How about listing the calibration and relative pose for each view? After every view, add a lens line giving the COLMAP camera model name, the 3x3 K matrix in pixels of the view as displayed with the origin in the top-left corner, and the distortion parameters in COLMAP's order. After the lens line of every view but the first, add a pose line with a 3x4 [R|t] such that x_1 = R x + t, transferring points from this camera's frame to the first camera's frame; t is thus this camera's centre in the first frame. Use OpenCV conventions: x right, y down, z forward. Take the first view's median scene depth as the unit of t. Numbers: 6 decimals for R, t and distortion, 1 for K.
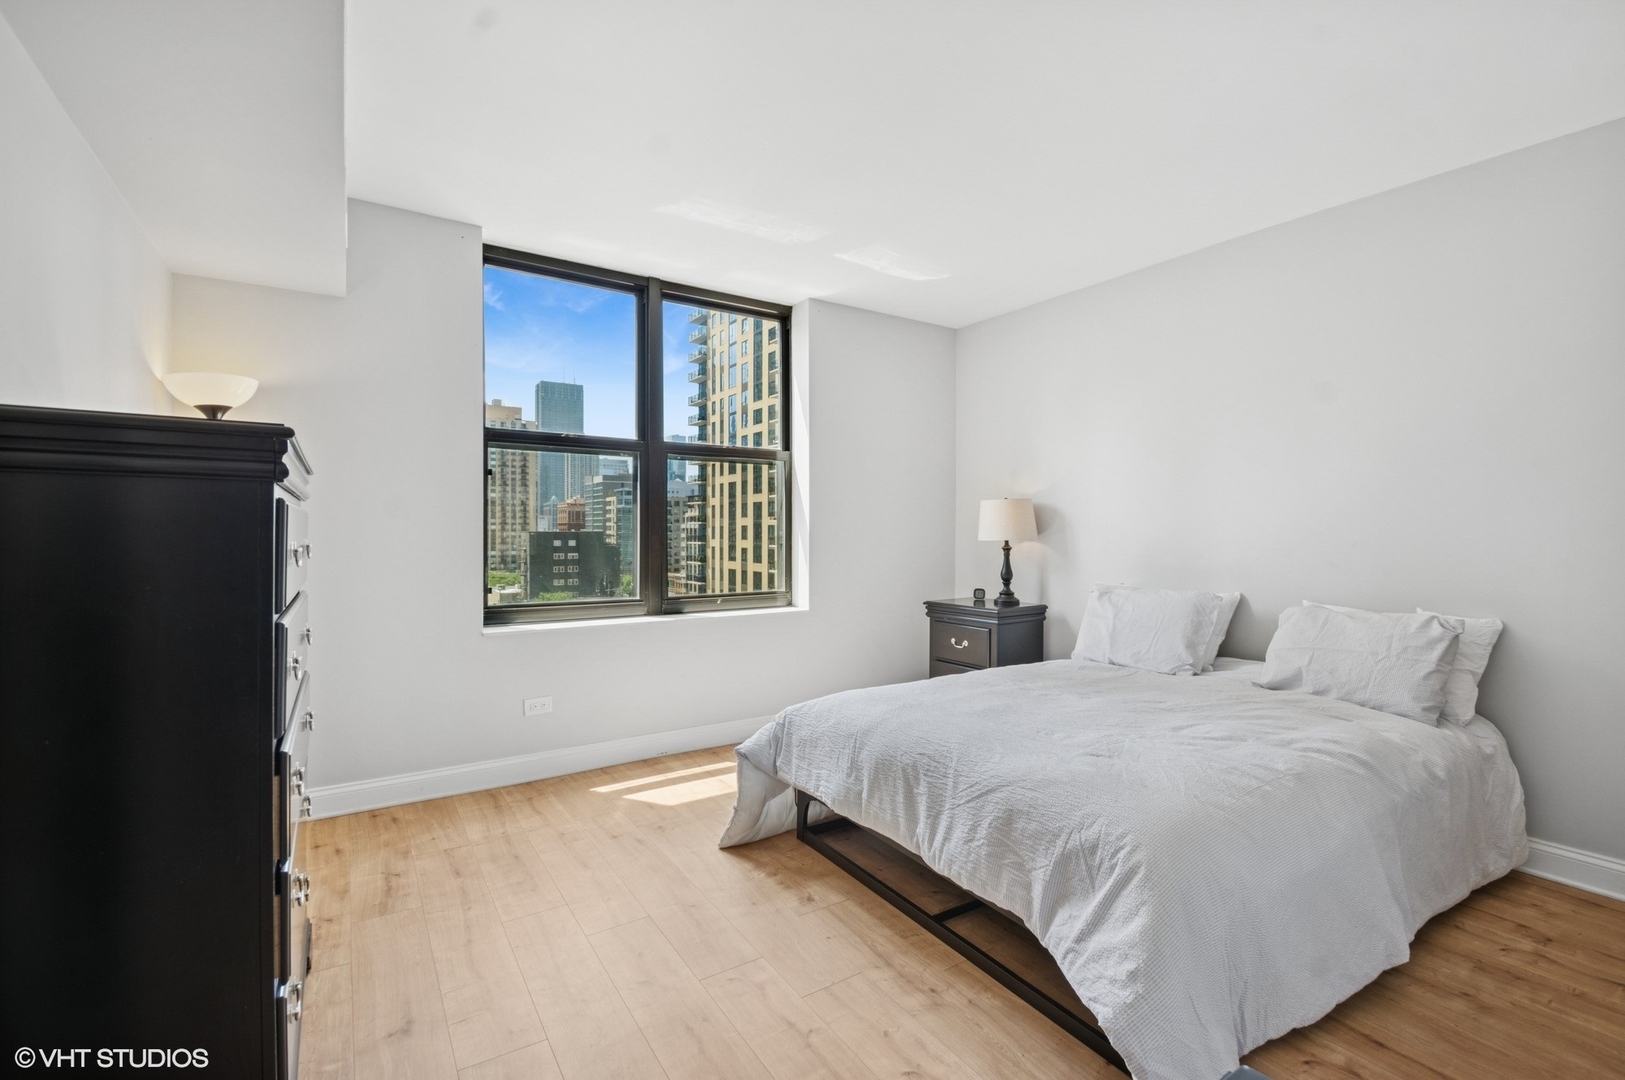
lens RADIAL K [[722.1, 0, 840.3], [0, 722.1, 541.8], [0, 0, 1]] dist [0.000668, 0.000169]
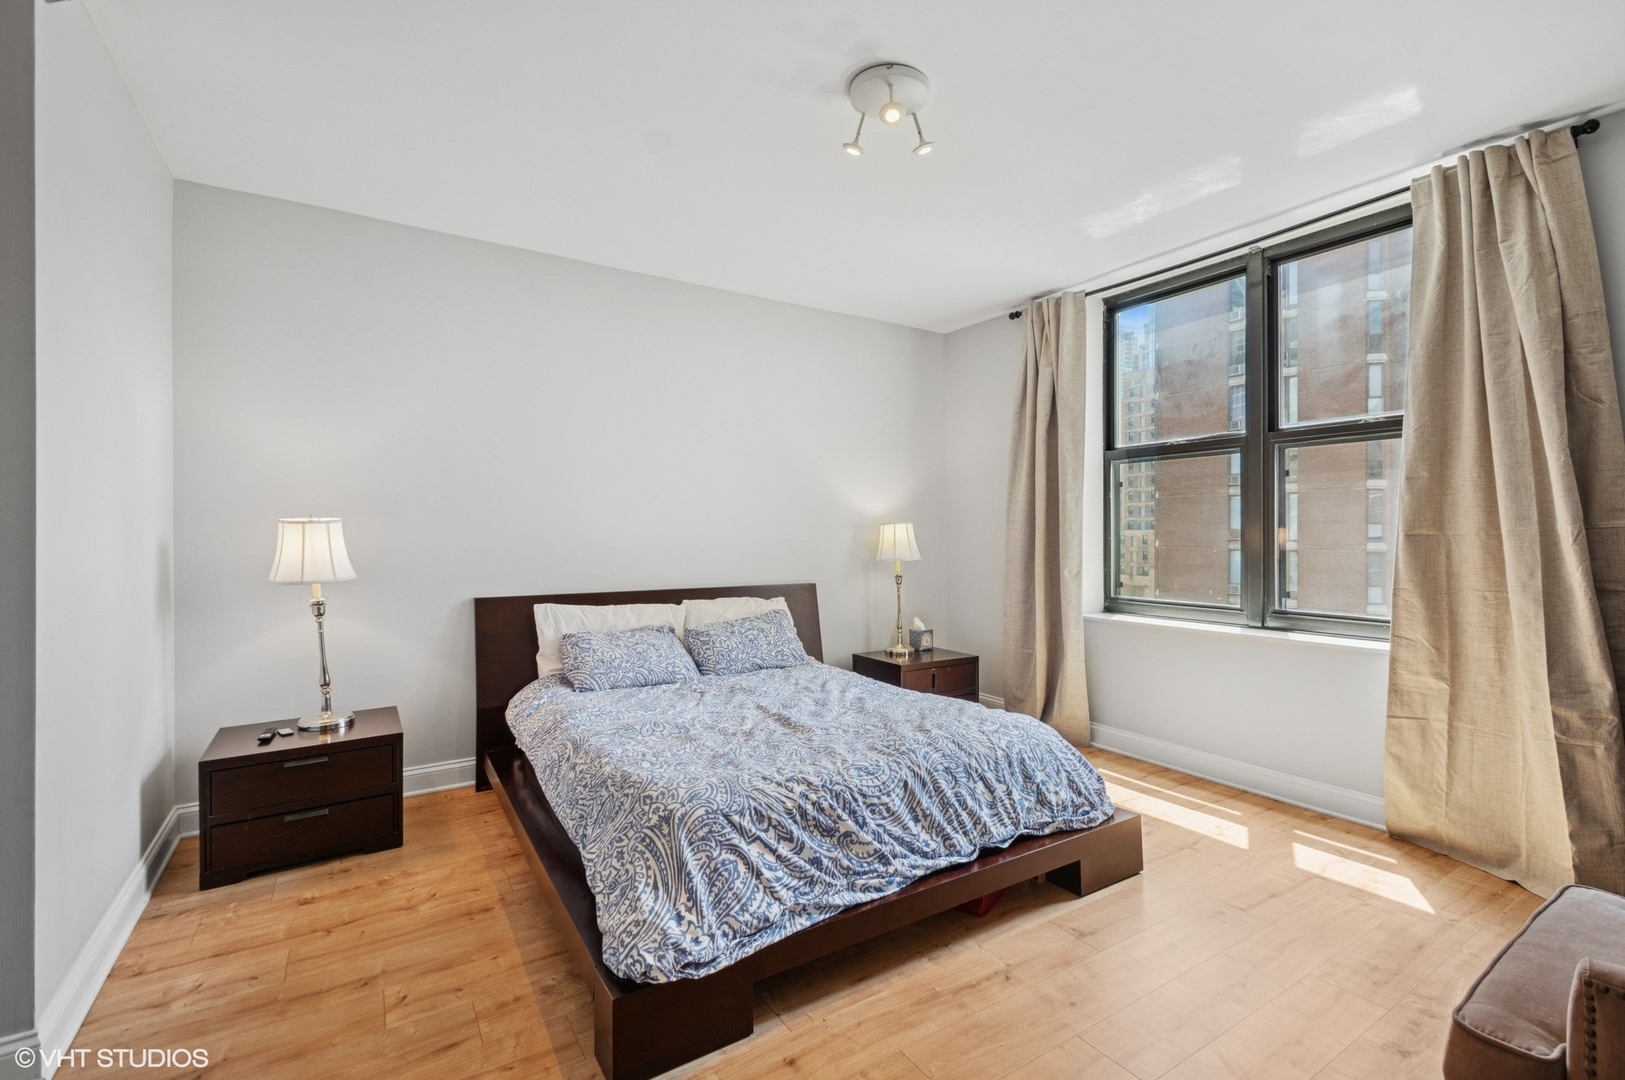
lens RADIAL K [[722.1, 0, 840.3], [0, 722.1, 541.8], [0, 0, 1]] dist [0.000668, 0.000169]
pose [[-0.007088, -0.003973, -0.999967, 0.624749], [-0.024034, 0.999704, -0.003801, 0.011140], [0.999686, 0.024006, -0.007181, 0.503175]]
